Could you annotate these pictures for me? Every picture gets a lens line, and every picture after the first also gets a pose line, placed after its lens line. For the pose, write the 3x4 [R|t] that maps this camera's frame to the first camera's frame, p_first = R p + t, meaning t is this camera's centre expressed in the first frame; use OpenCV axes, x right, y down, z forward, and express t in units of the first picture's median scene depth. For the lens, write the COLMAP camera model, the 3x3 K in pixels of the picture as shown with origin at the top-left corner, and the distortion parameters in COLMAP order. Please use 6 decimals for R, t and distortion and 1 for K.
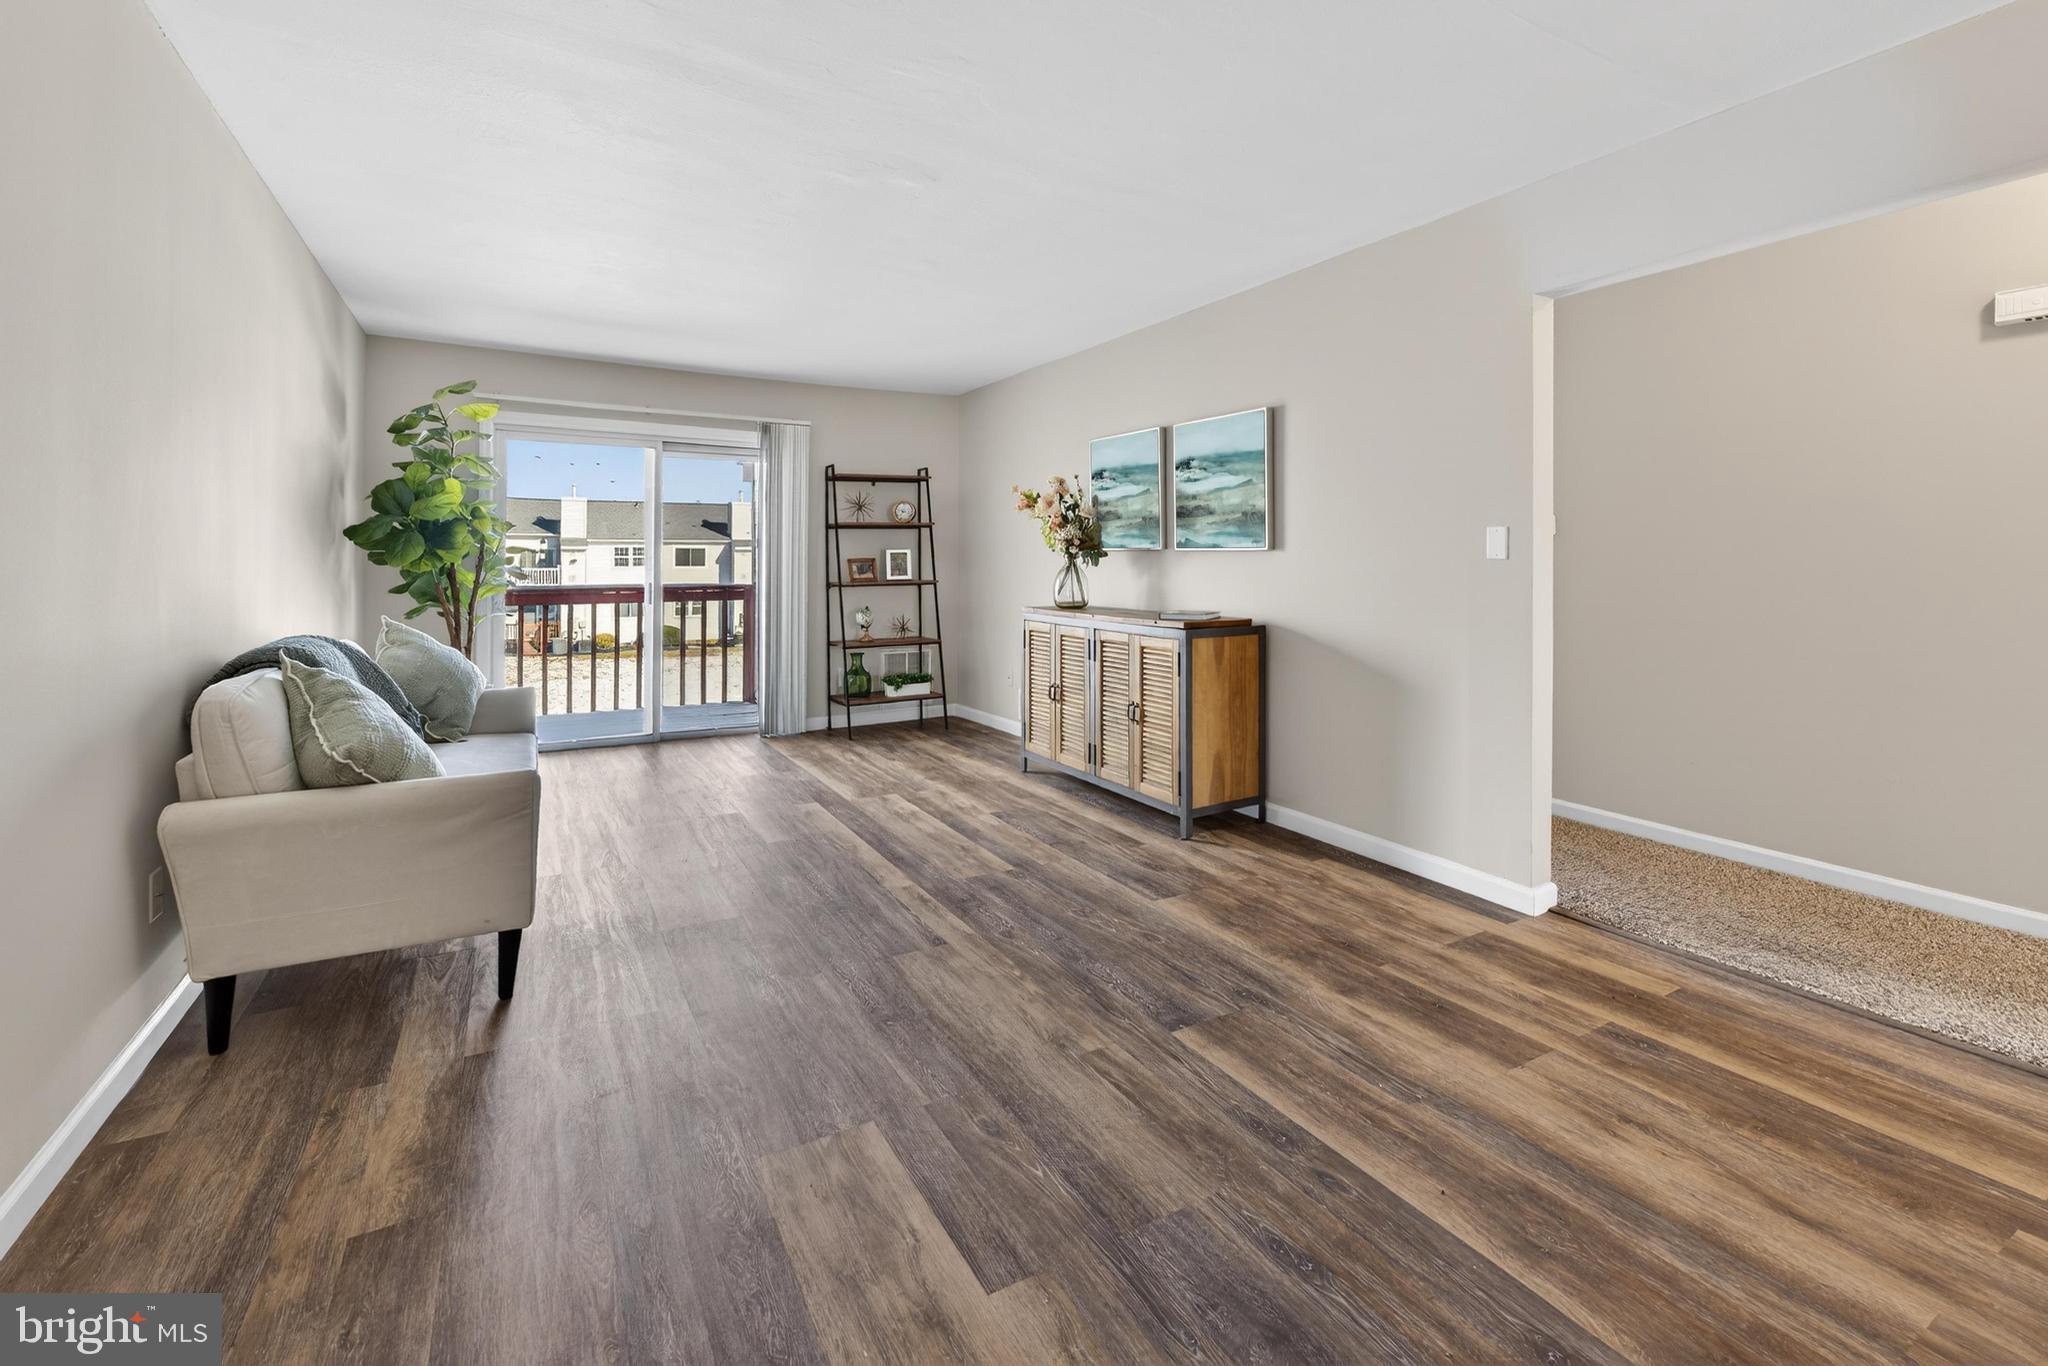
lens RADIAL K [[863.6, 0, 1050.4], [0, 863.6, 557.1], [0, 0, 1]] dist [-0.002468, -0.000005]
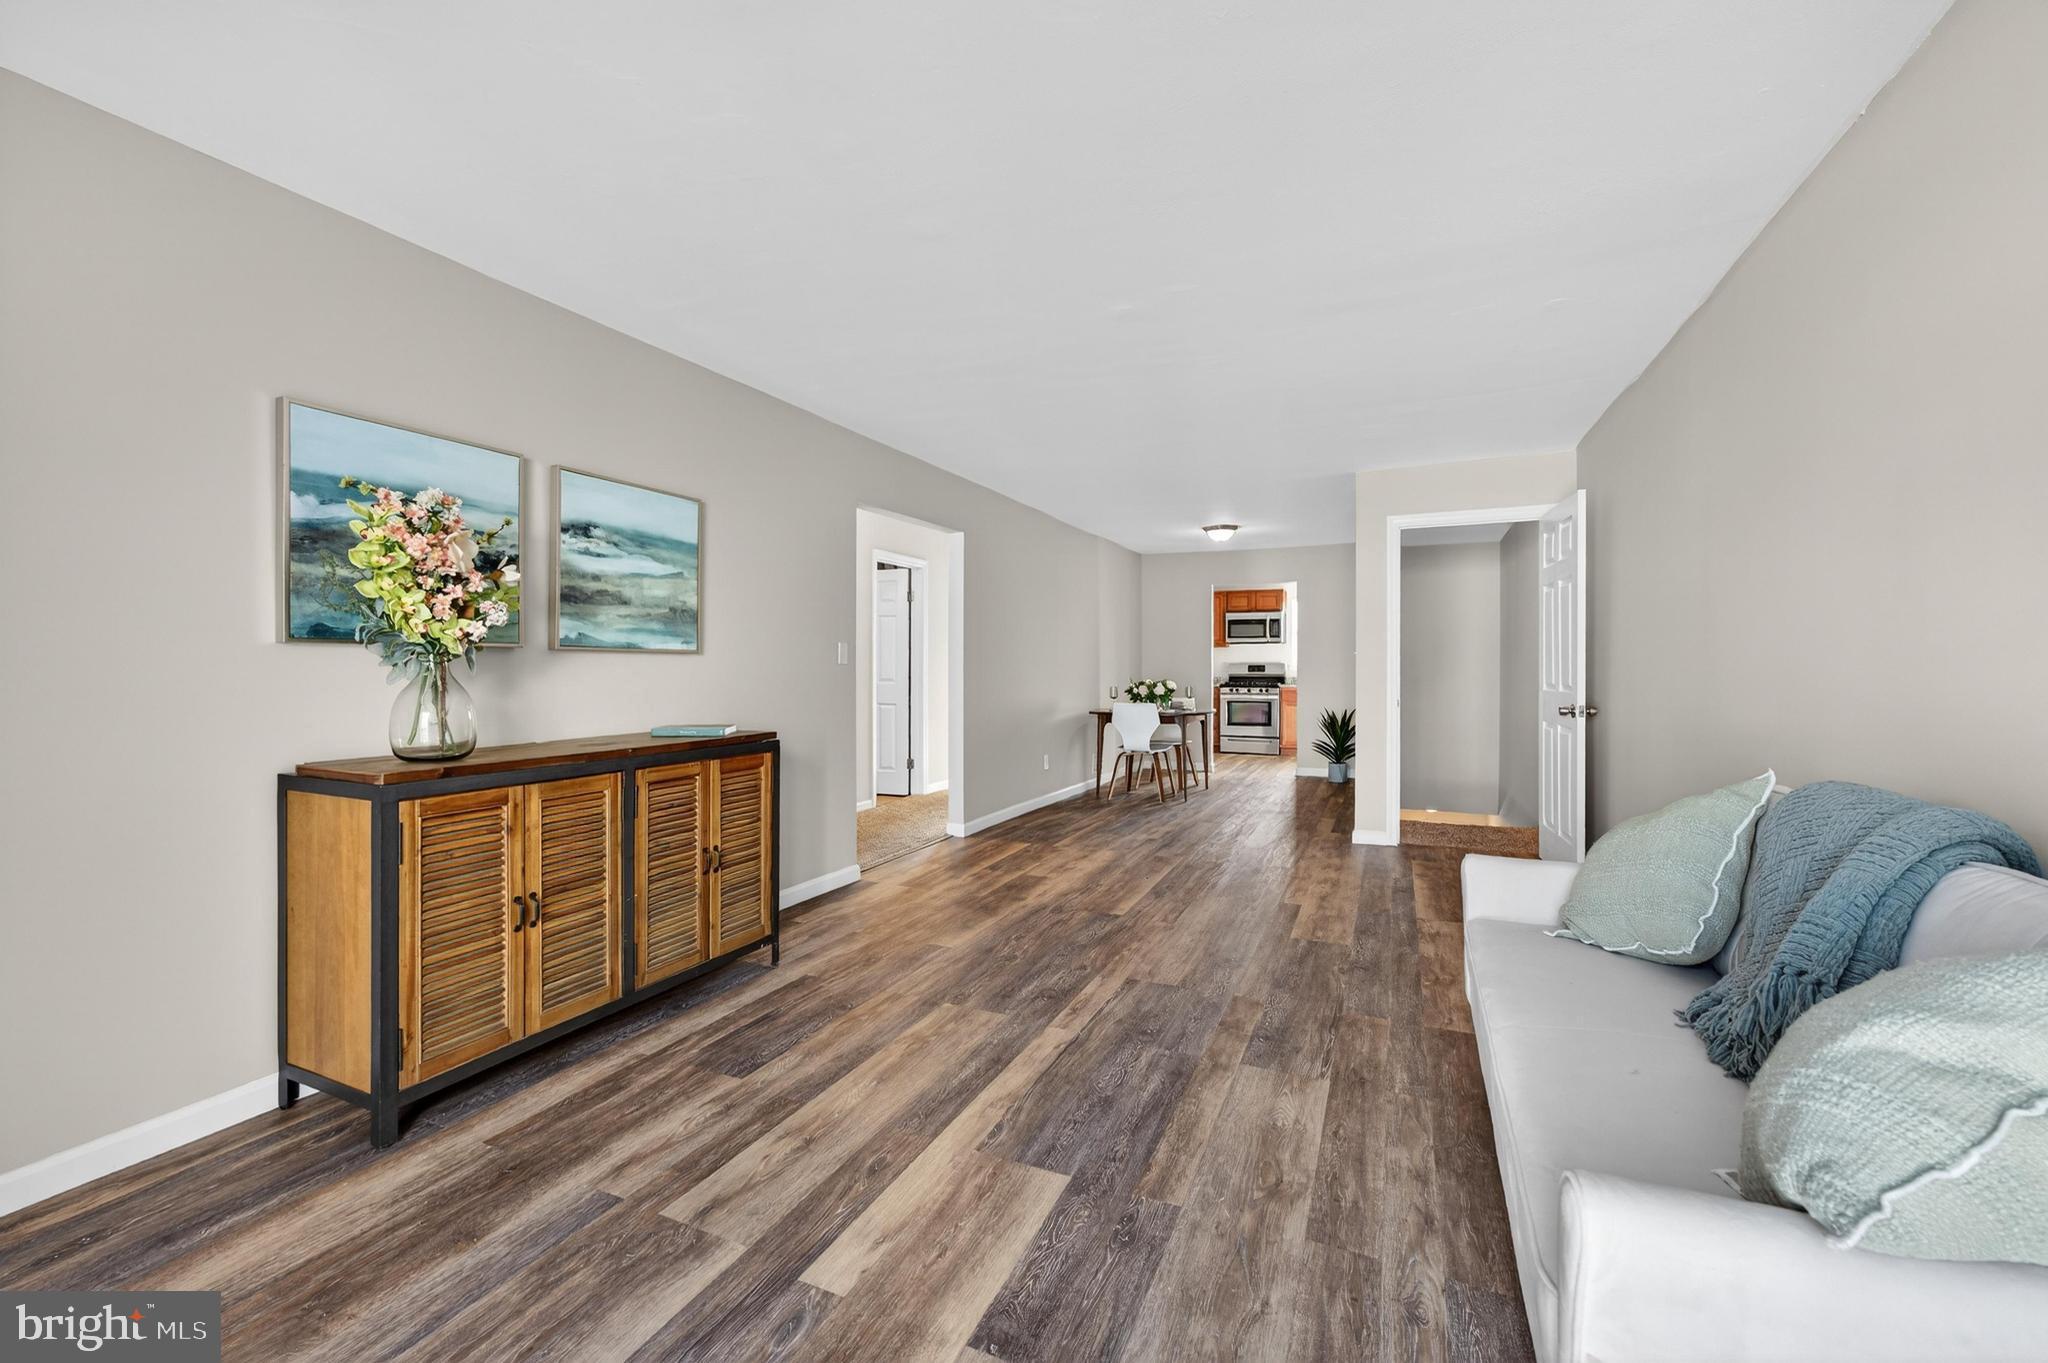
lens RADIAL K [[817.6, 0, 1010.9], [0, 817.6, 669.5], [0, 0, 1]] dist [-0.015750, 0.000446]
pose [[-0.538457, -0.003592, 0.842646, -0.678207], [-0.002726, 0.999993, 0.002522, 0.007013], [-0.842649, -0.000939, -0.538463, 1.195423]]
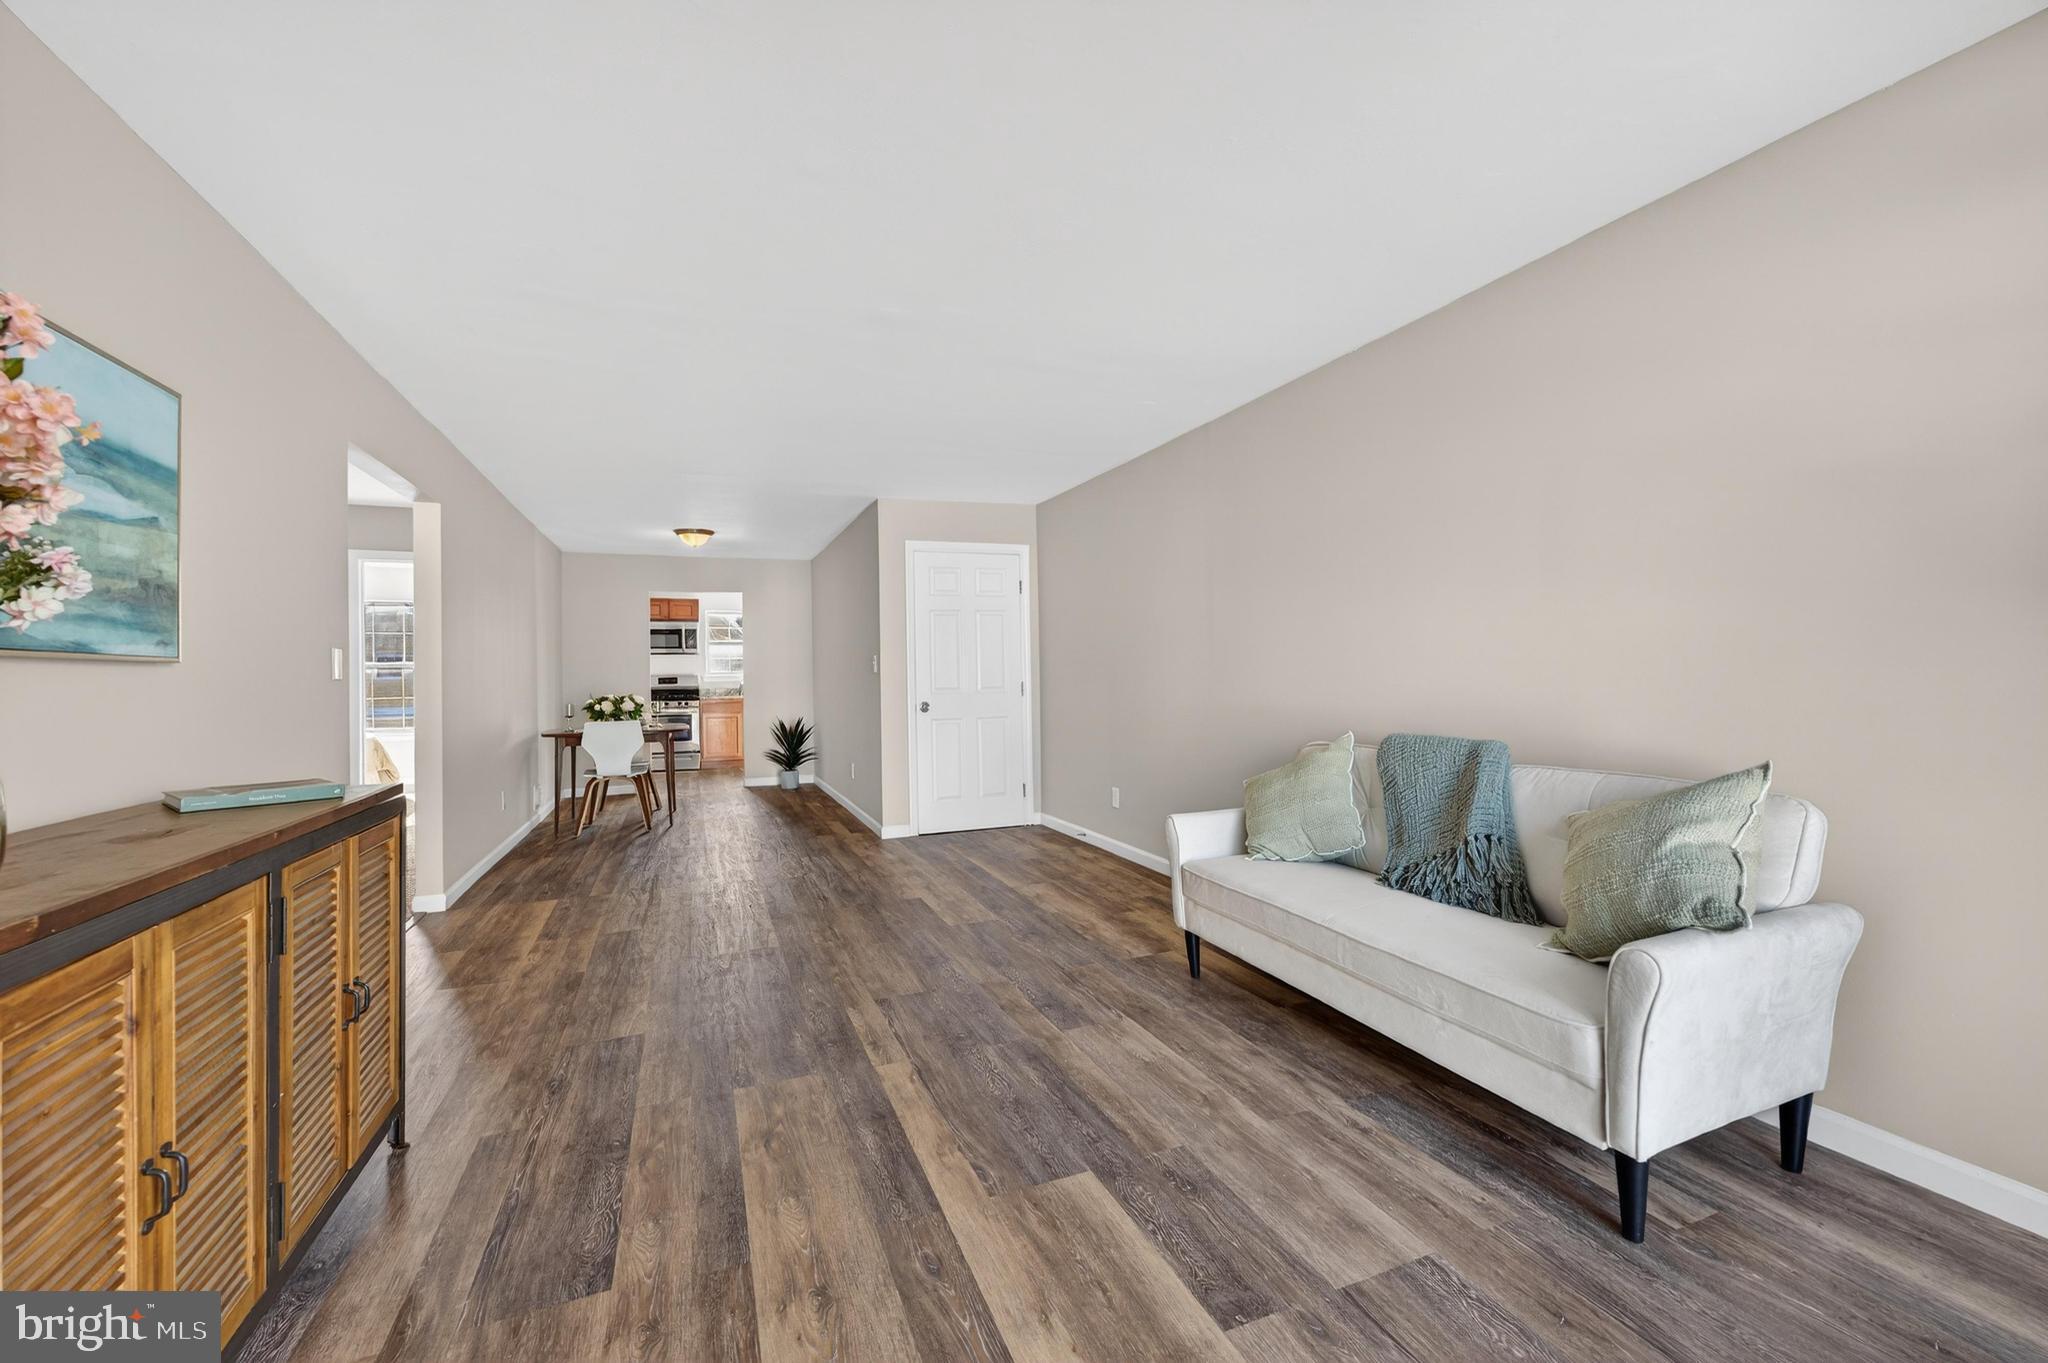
lens RADIAL K [[817.6, 0, 1010.9], [0, 817.6, 669.5], [0, 0, 1]] dist [-0.015750, 0.000446]
pose [[-0.982778, 0.013598, 0.184289, -0.346724], [0.012233, 0.999889, -0.008545, 0.007699], [-0.184385, -0.006143, -0.982835, 1.398258]]
